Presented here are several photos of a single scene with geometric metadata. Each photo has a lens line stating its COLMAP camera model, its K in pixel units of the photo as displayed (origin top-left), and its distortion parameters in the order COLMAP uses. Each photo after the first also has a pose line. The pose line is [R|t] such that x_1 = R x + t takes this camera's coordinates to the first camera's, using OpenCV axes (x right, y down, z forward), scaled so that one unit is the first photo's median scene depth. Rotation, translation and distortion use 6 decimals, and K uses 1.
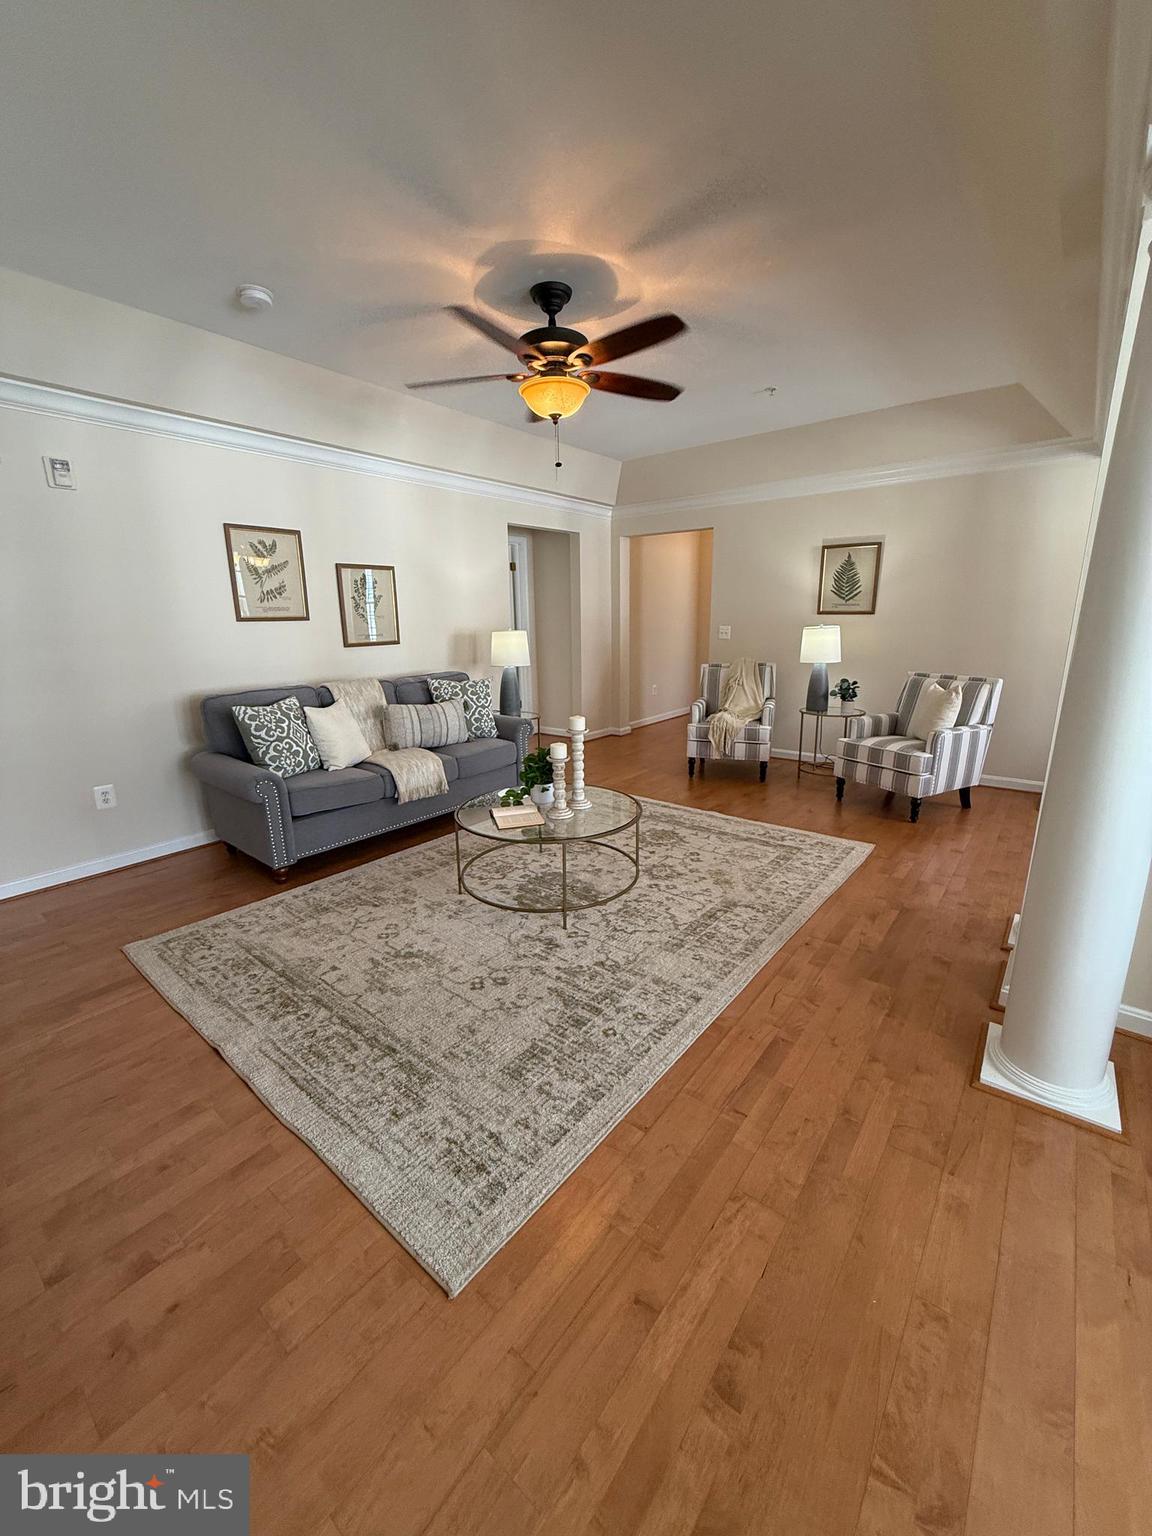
lens RADIAL K [[612.2, 0, 576.0], [0, 612.2, 768.0], [0, 0, 1]] dist [0.000840, -0.000011]
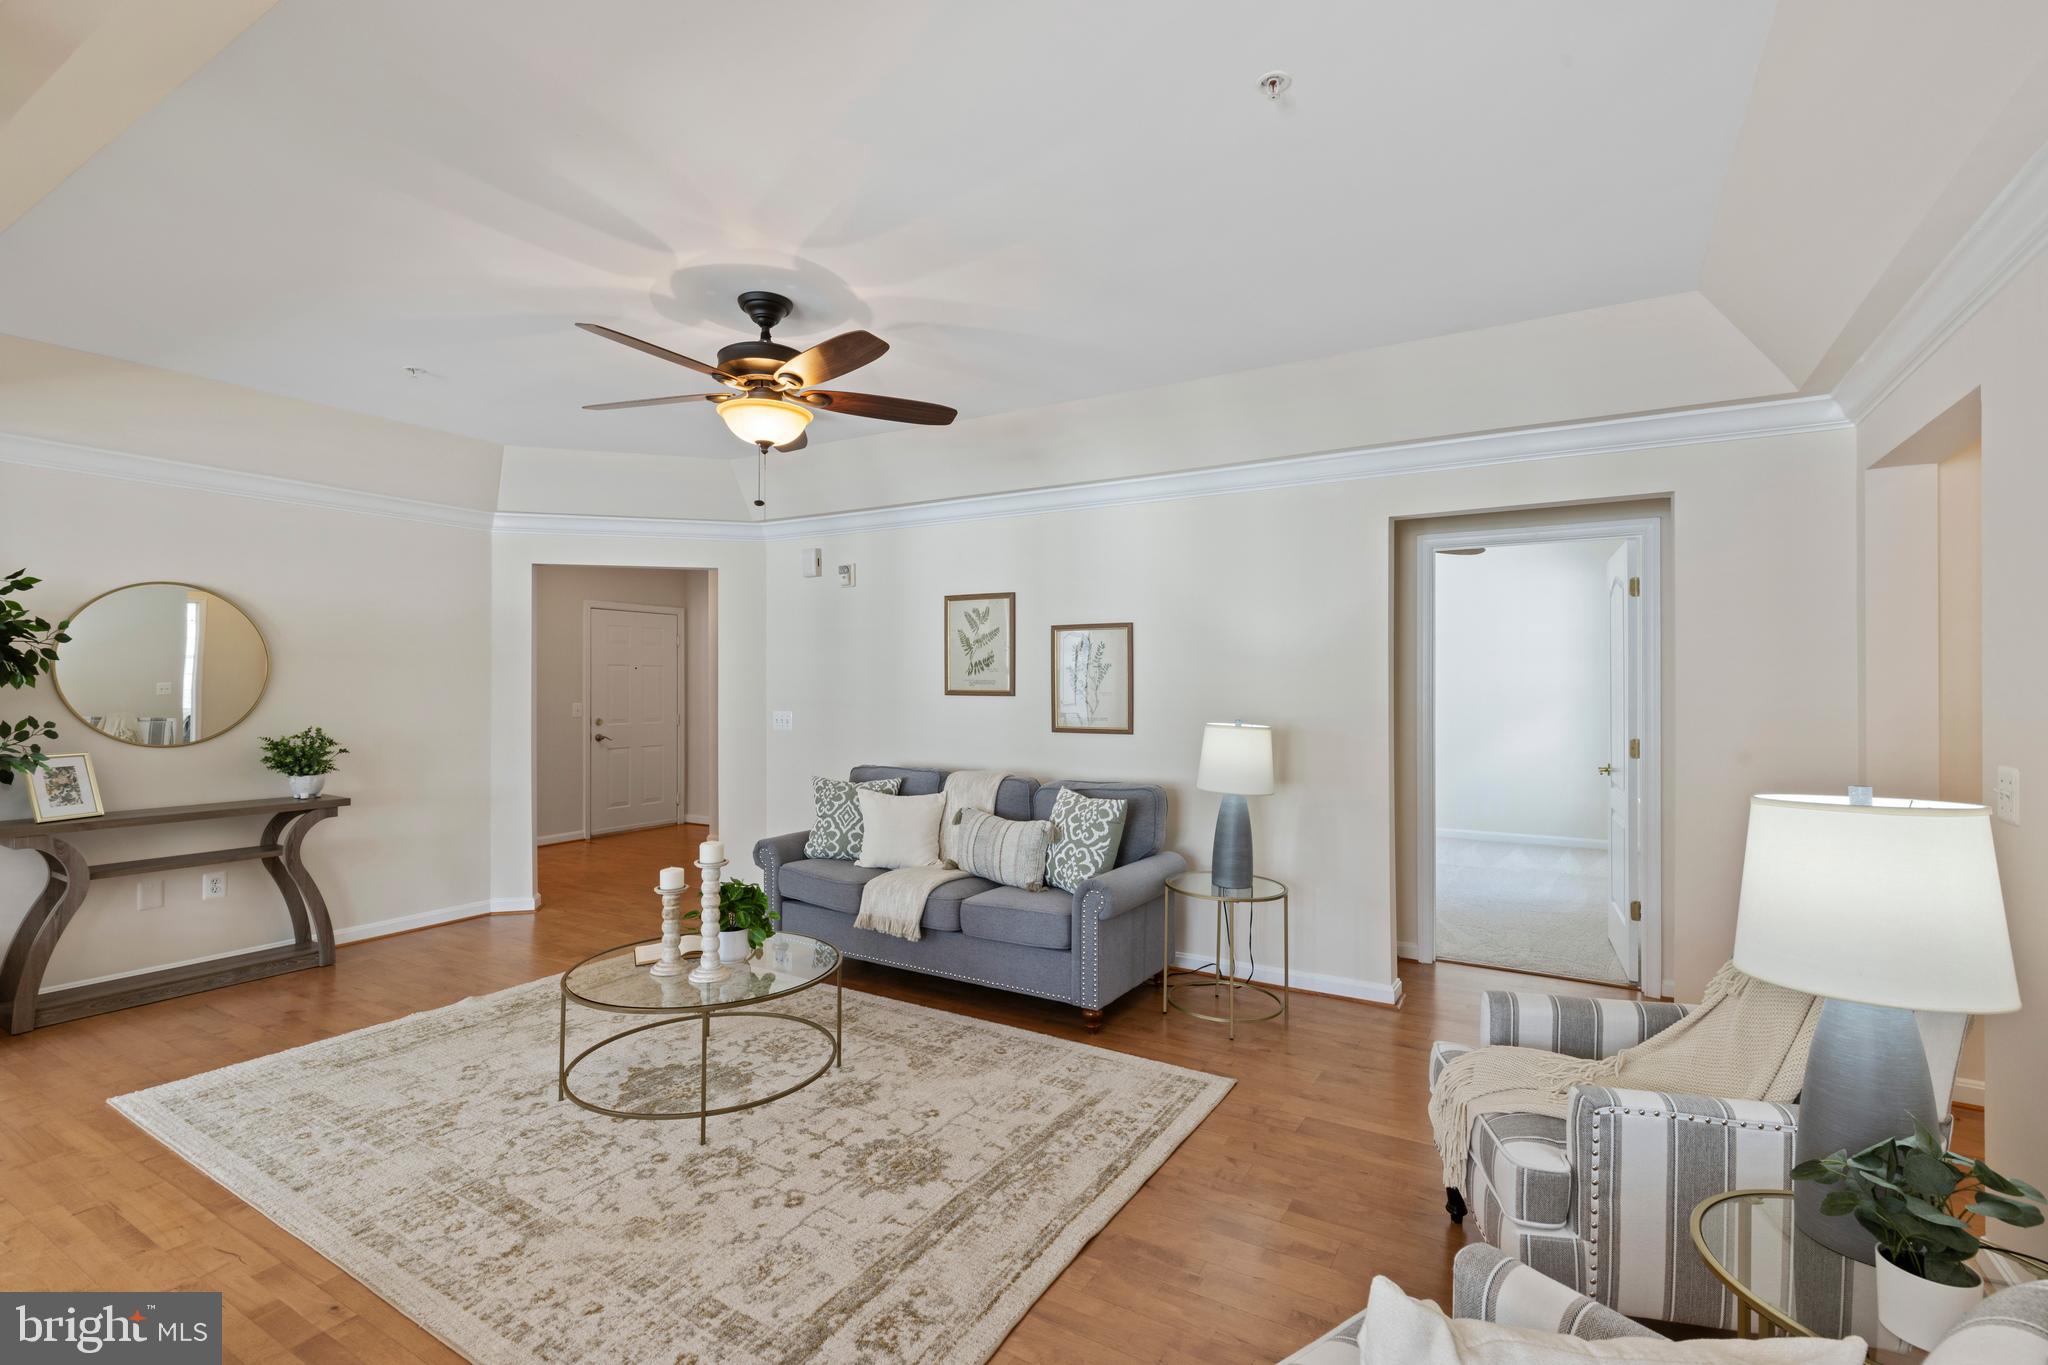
lens RADIAL K [[932.6, 0, 1017.5], [0, 932.6, 681.0], [0, 0, 1]] dist [0.002395, 0.000084]
pose [[0.132314, 0.011651, -0.991139, 0.911675], [-0.246097, 0.969008, -0.021462, -0.270009], [0.960171, 0.246756, 0.131081, 0.962589]]
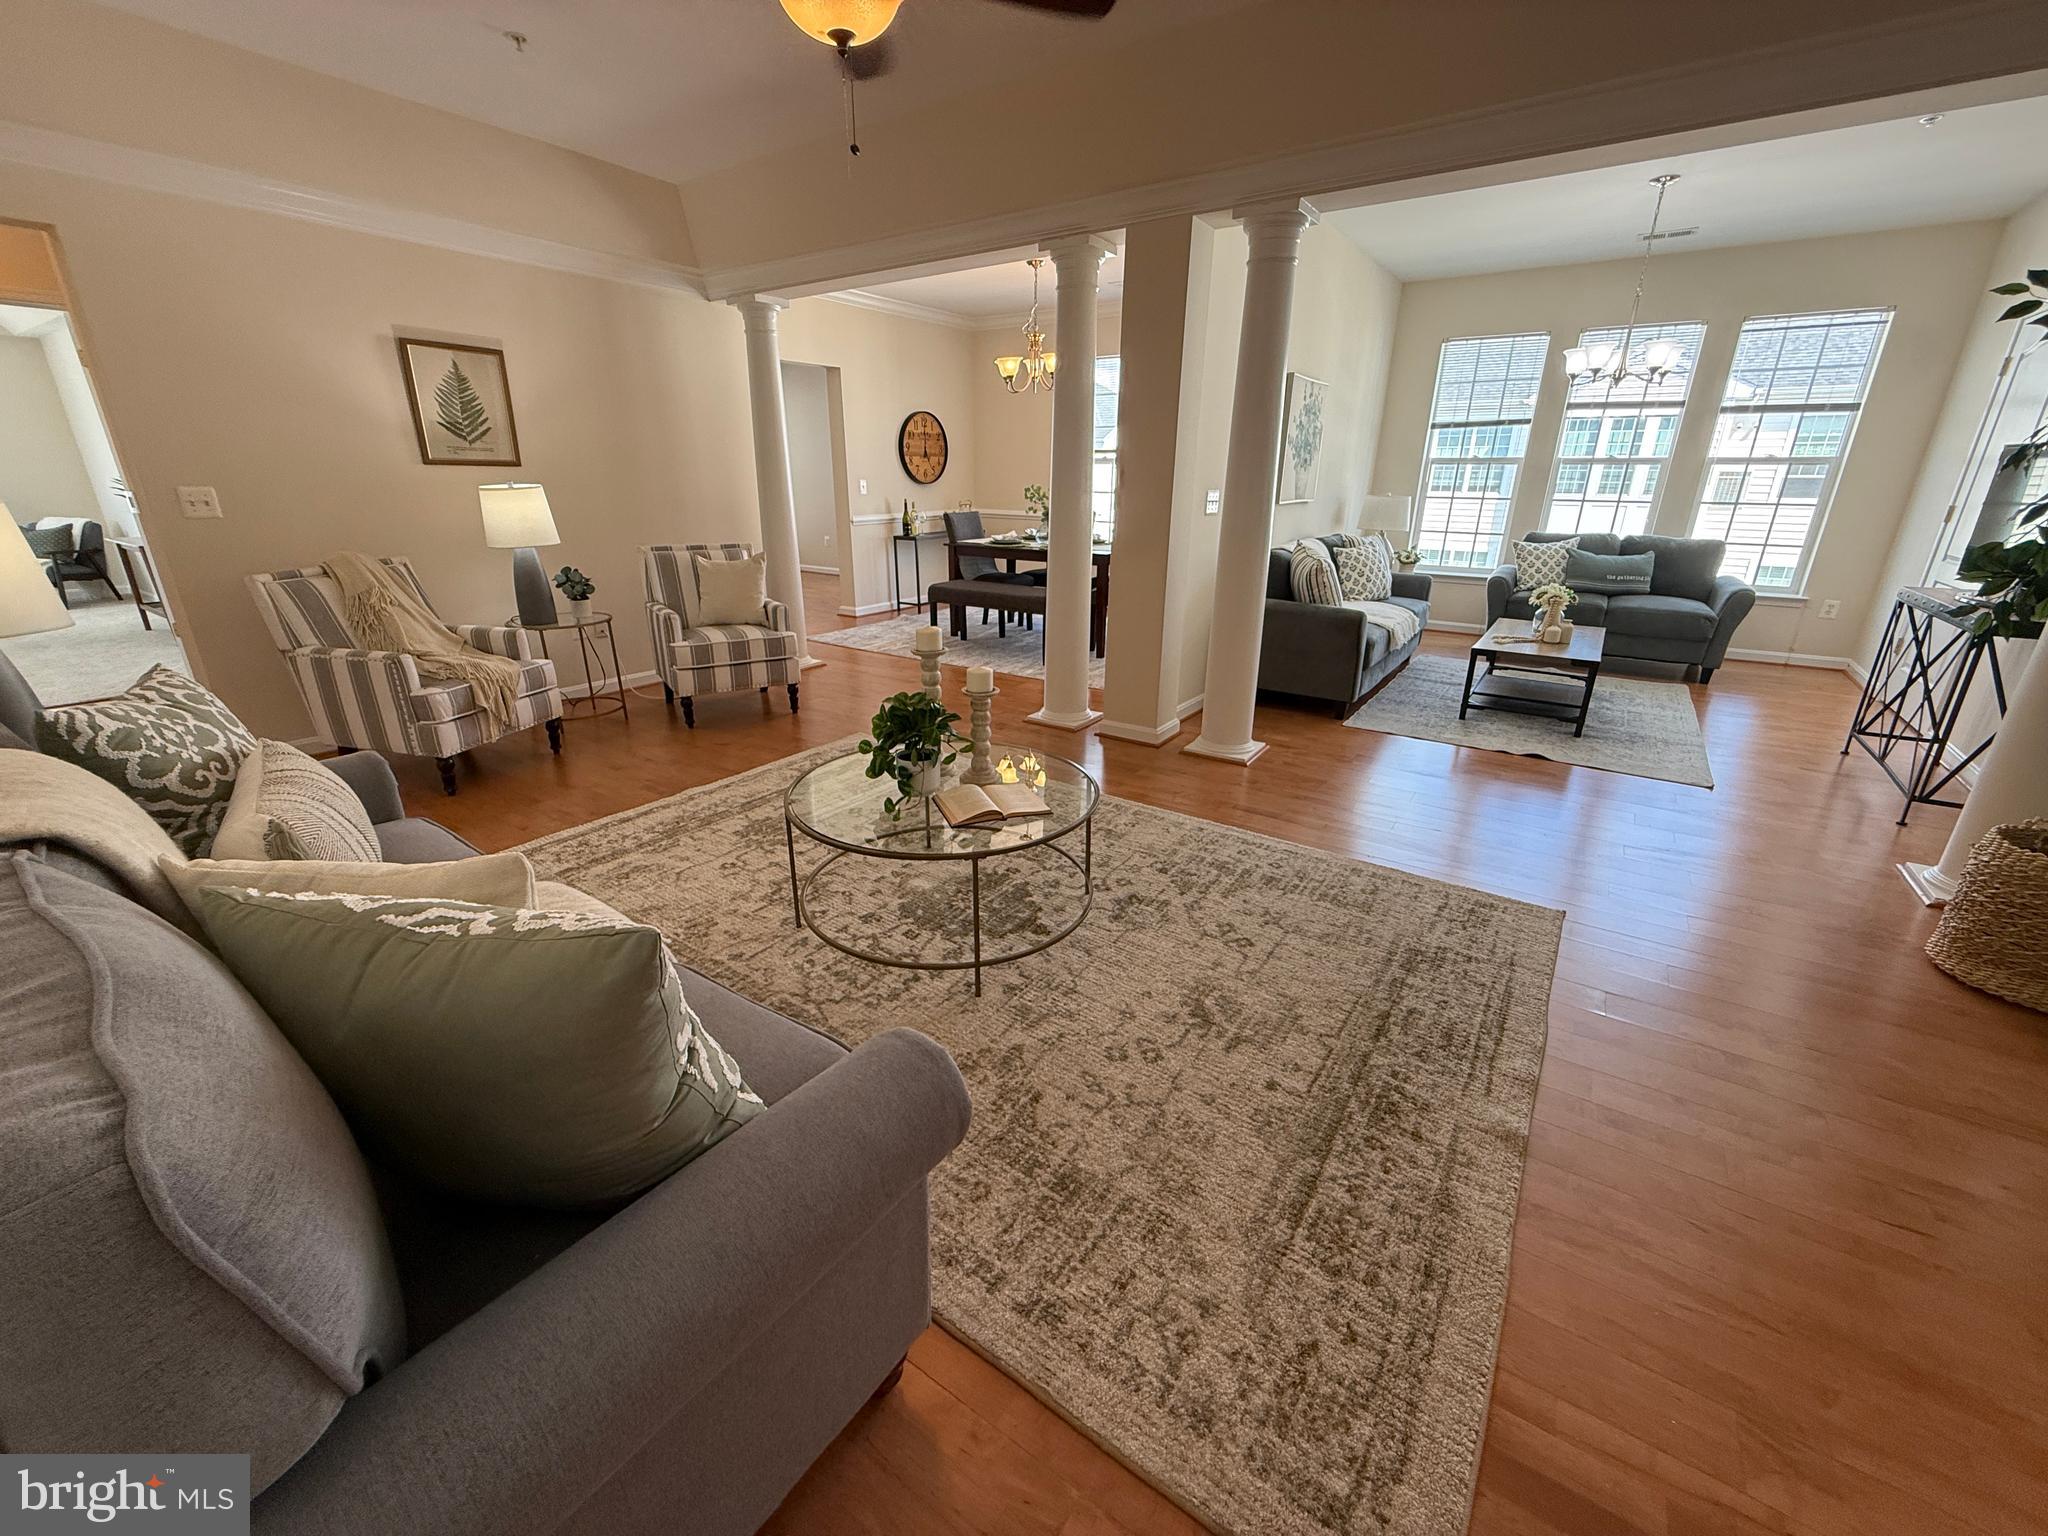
lens RADIAL K [[816.3, 0, 1020.0], [0, 816.3, 768.0], [0, 0, 1]] dist [0.000840, -0.000011]
pose [[-0.071429, -0.325911, 0.942698, -0.684449], [0.236923, 0.912520, 0.333429, -0.172899], [-0.968899, 0.247164, 0.012035, 0.784909]]
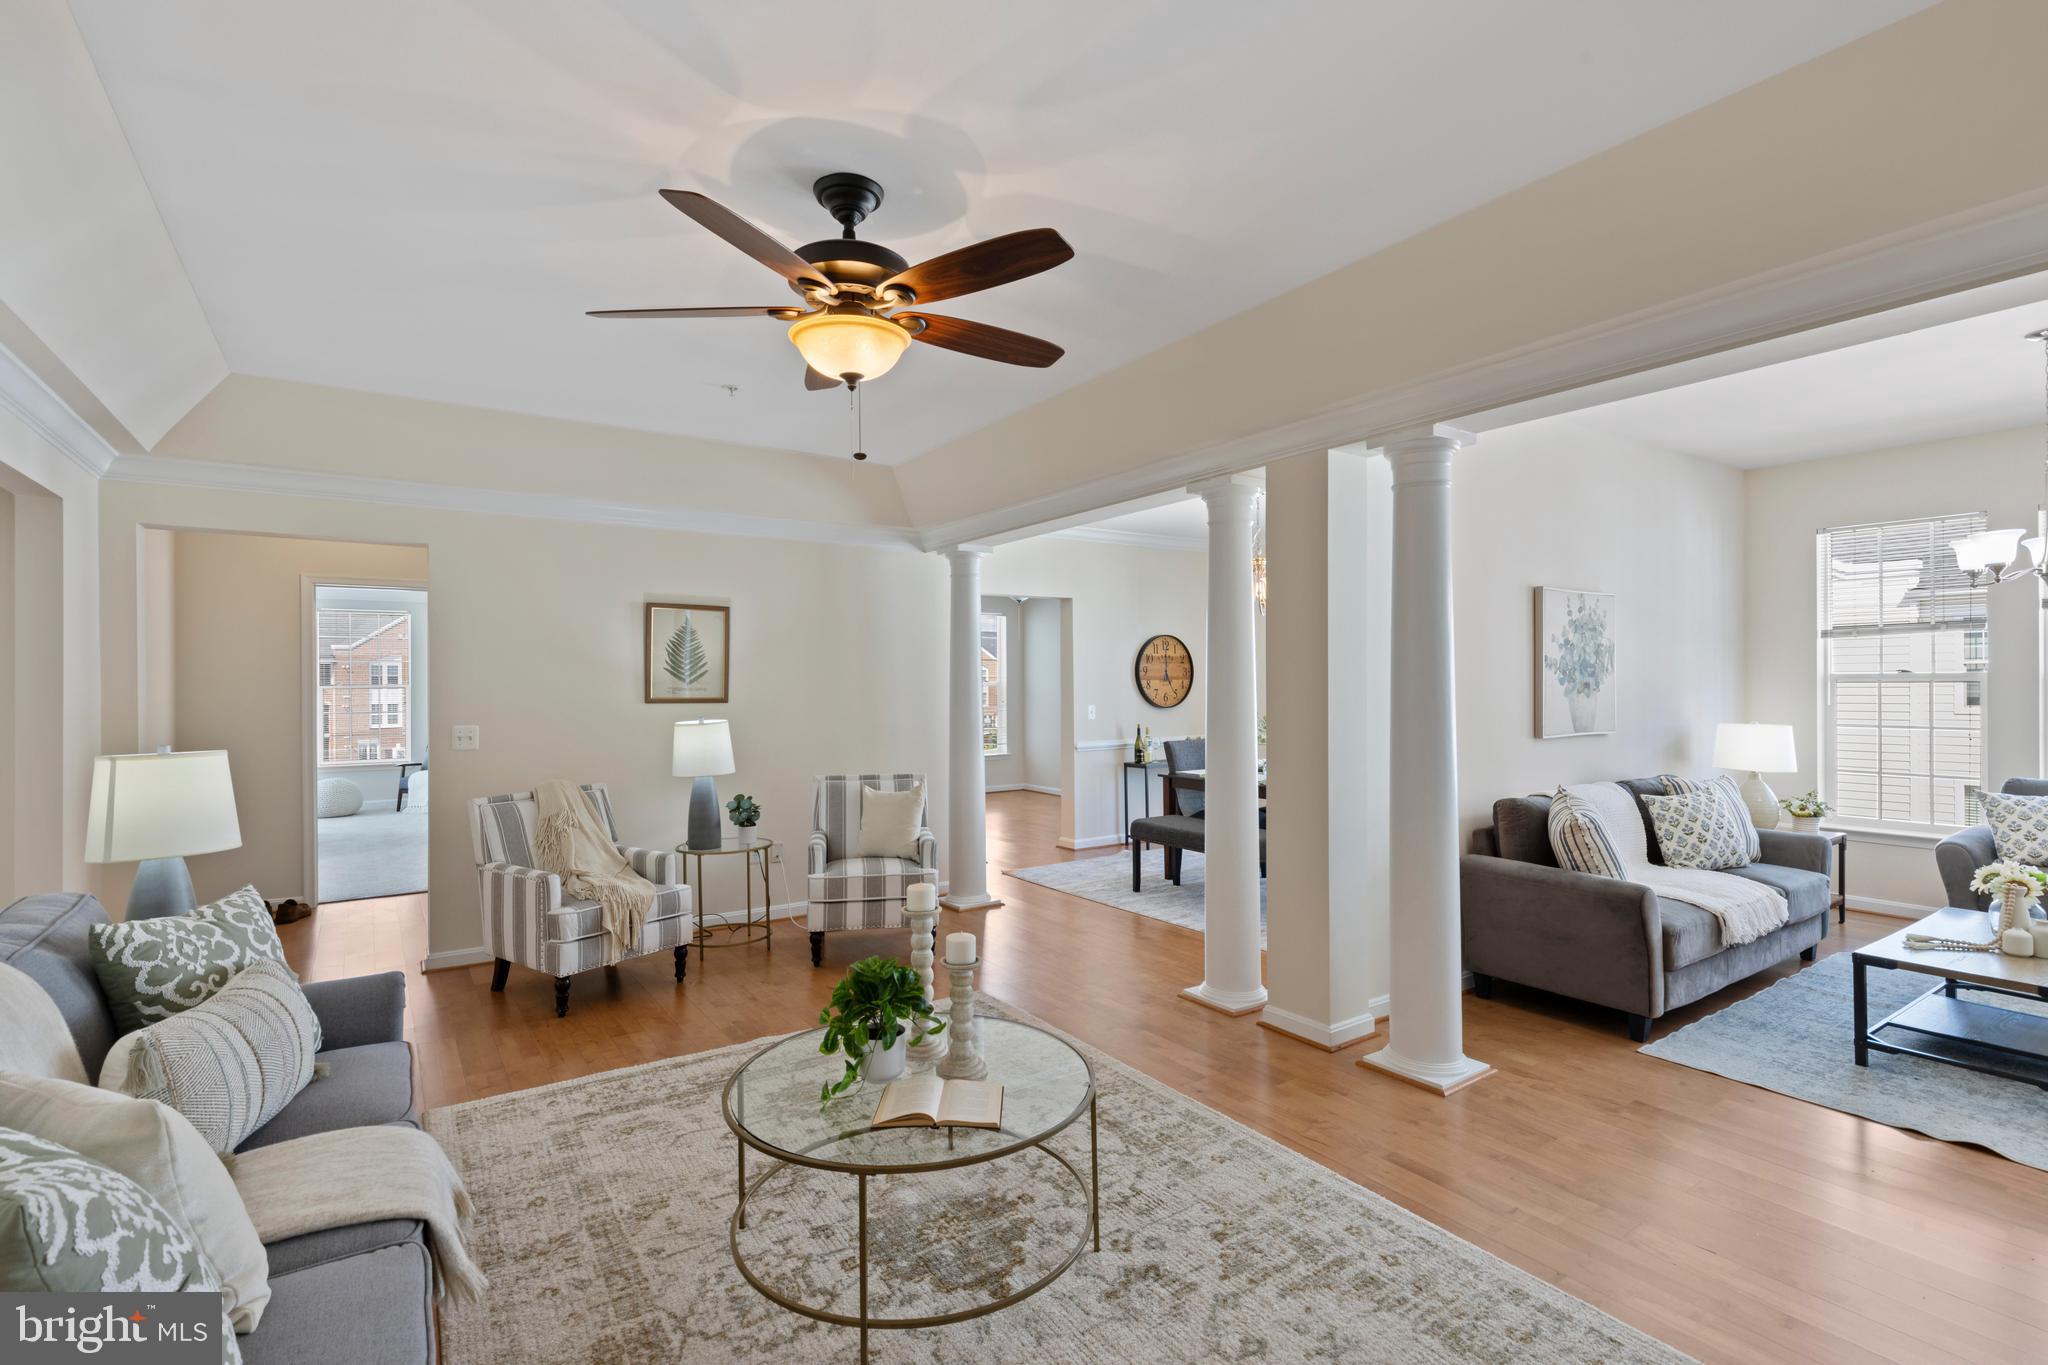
lens RADIAL K [[948.2, 0, 1021.7], [0, 948.2, 683.2], [0, 0, 1]] dist [0.008193, -0.000226]
pose [[0.288979, 0.014268, 0.957229, -0.671674], [0.234838, 0.968282, -0.085329, -0.139827], [-0.928085, 0.249452, 0.276462, 0.527691]]
